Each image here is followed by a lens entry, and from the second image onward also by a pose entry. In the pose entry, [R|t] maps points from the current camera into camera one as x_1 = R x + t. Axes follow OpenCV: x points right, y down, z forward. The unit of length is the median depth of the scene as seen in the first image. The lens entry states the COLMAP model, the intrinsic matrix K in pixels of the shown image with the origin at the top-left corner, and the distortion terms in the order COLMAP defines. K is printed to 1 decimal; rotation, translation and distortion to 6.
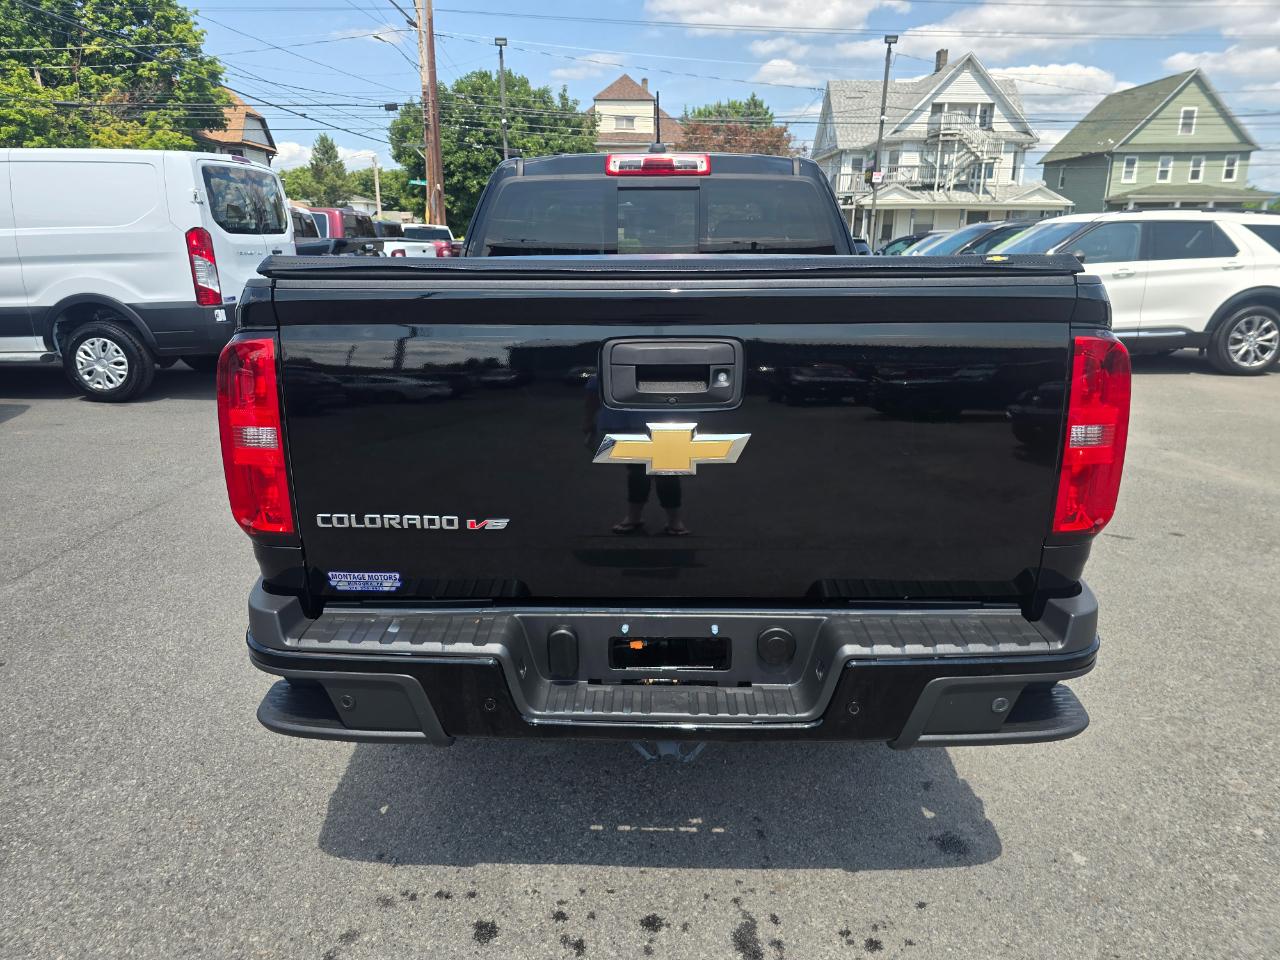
lens RADIAL K [[874.3, 0, 647.2], [0, 874.3, 480.3], [0, 0, 1]] dist [0.051447, -0.047691]
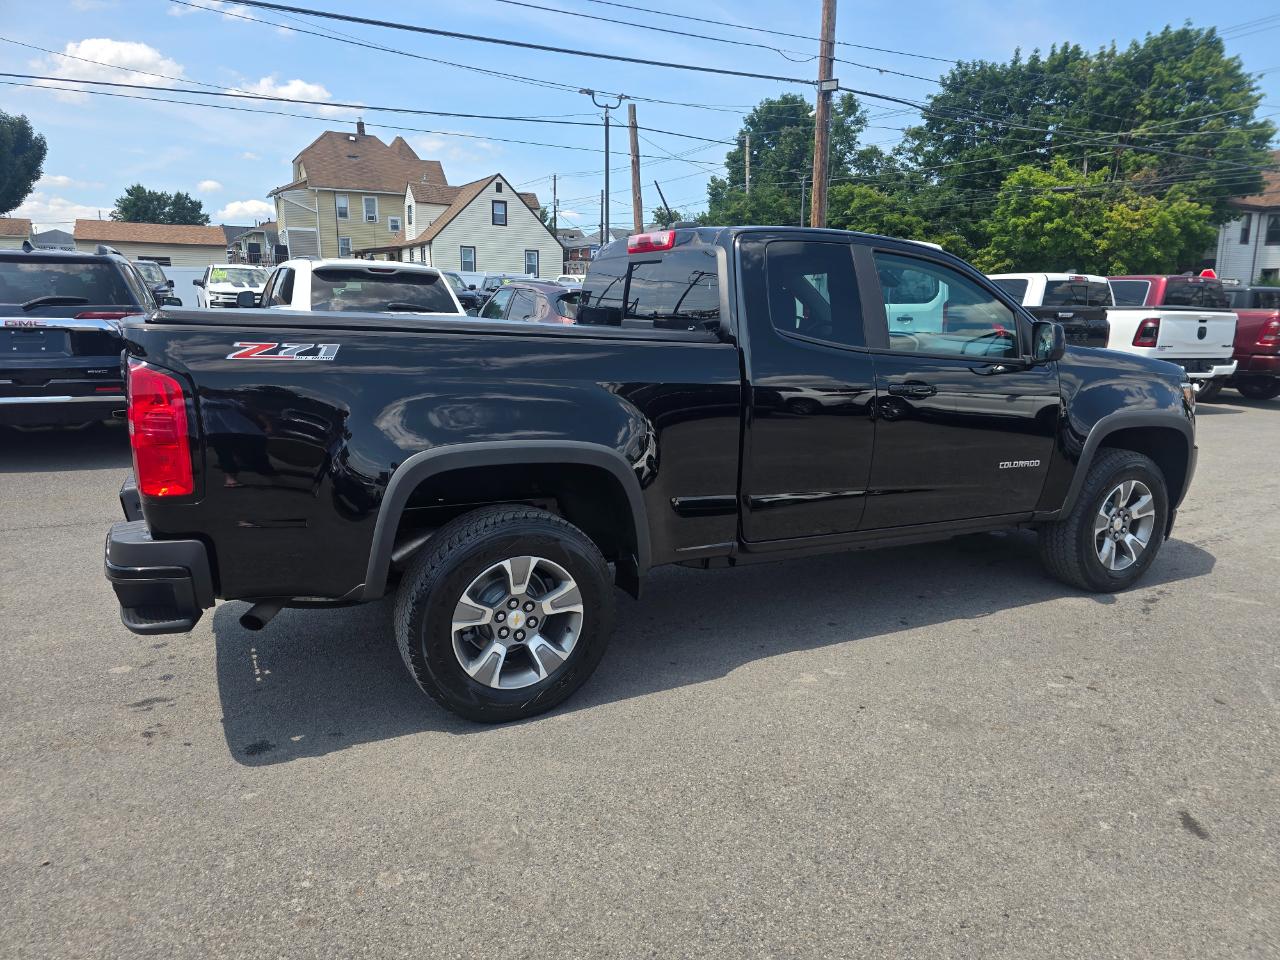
lens RADIAL K [[874.3, 0, 647.2], [0, 874.3, 480.3], [0, 0, 1]] dist [0.051447, -0.047691]
pose [[0.460313, 0.180392, -0.869236, 0.106603], [-0.244052, 0.967125, 0.071467, -0.013691], [0.853552, 0.179242, 0.489205, 0.048615]]
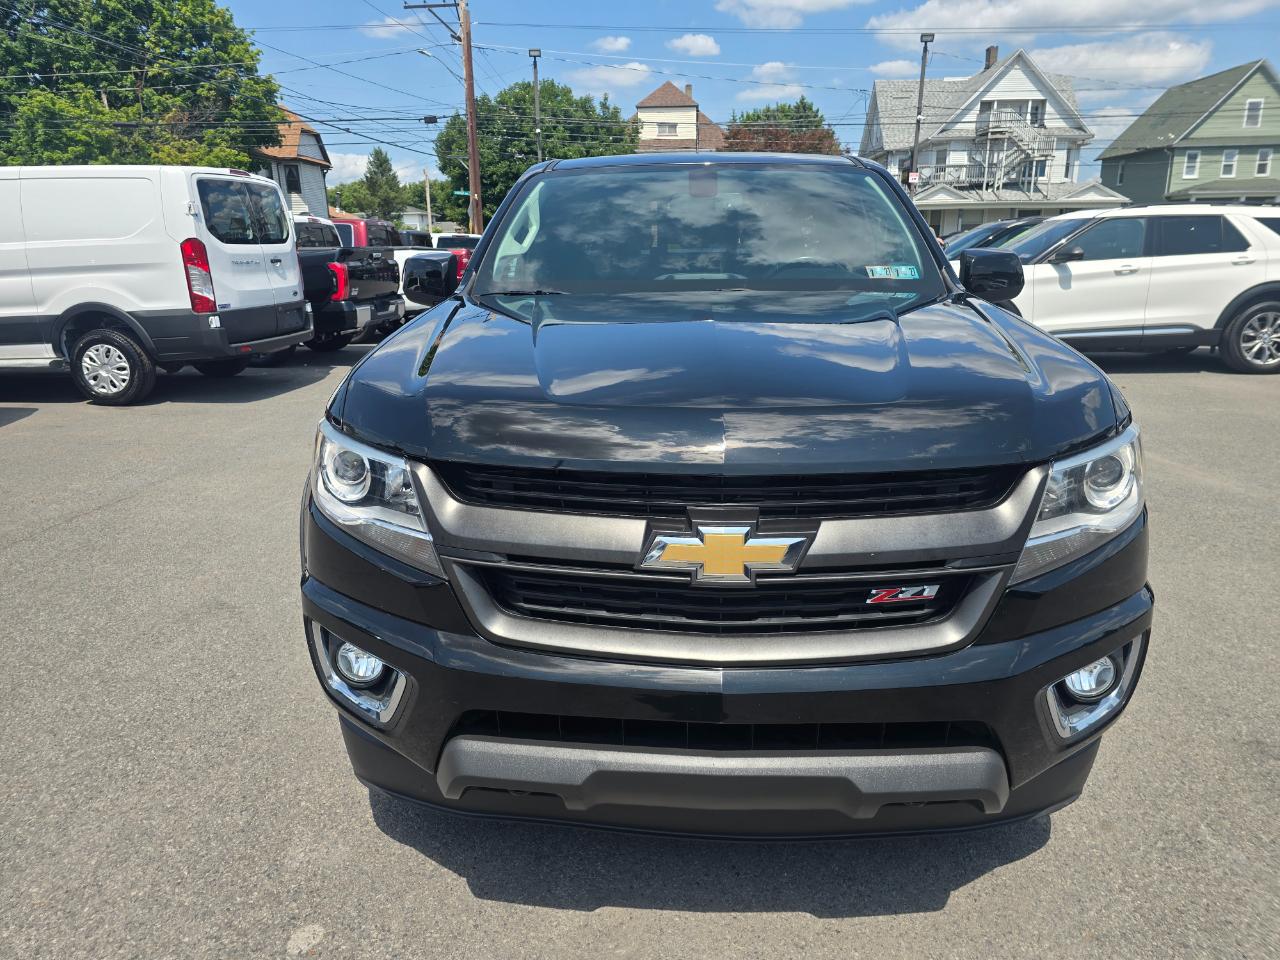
lens RADIAL K [[874.3, 0, 647.2], [0, 874.3, 480.3], [0, 0, 1]] dist [0.051447, -0.047691]
pose [[0.997966, 0.000800, -0.063747, 0.019998], [-0.001214, 0.999978, -0.006471, 0.001383], [0.063741, 0.006535, 0.997945, -0.001670]]
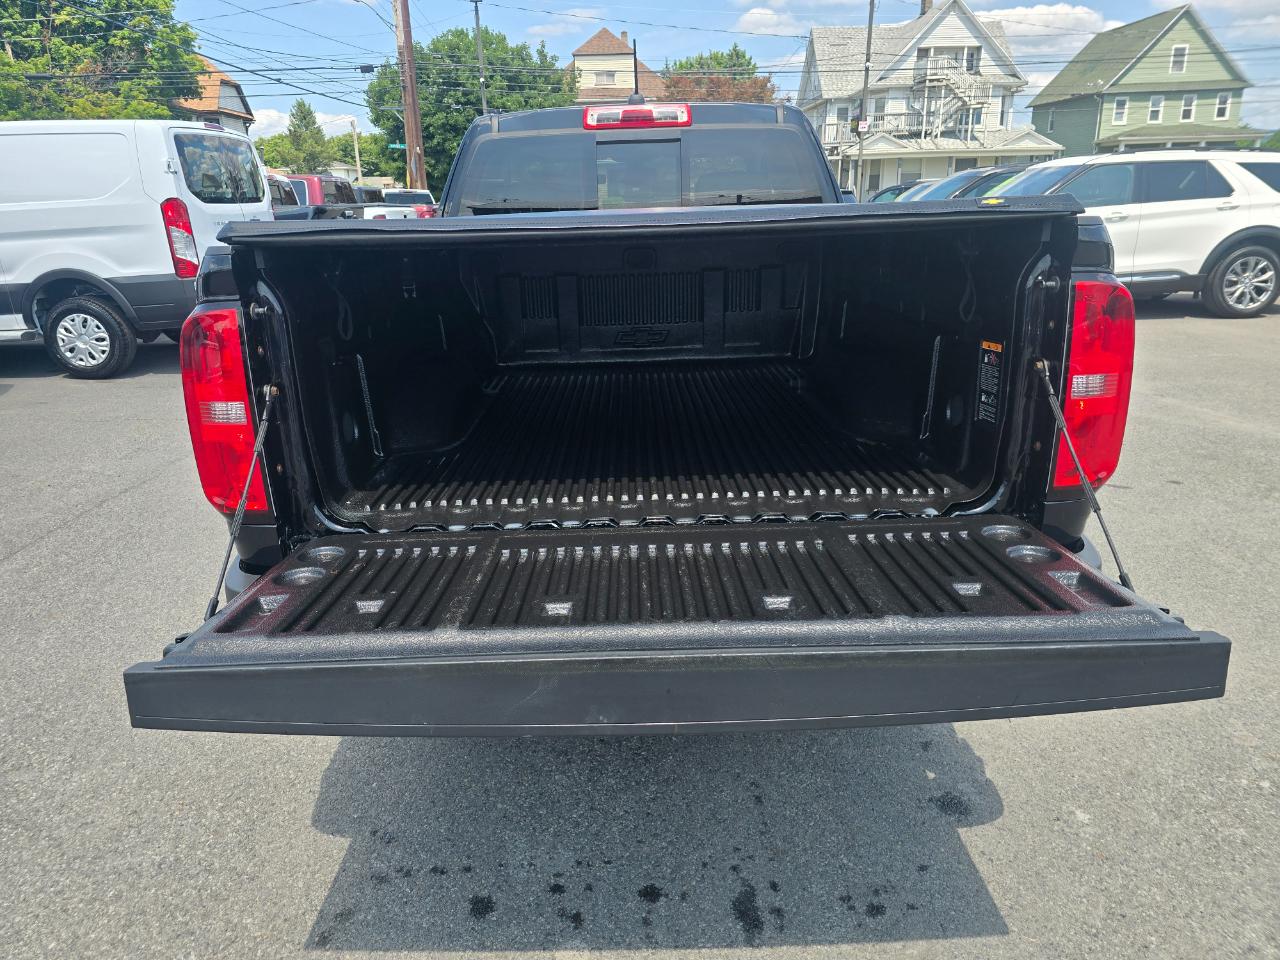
lens RADIAL K [[872.5, 0, 634.9], [0, 872.5, 476.0], [0, 0, 1]] dist [0.048388, -0.043194]
pose [[0.999577, -0.028569, -0.005390, 0.000408], [0.028760, 0.998807, 0.039475, -0.000235], [0.004256, -0.039613, 0.999206, 0.001956]]
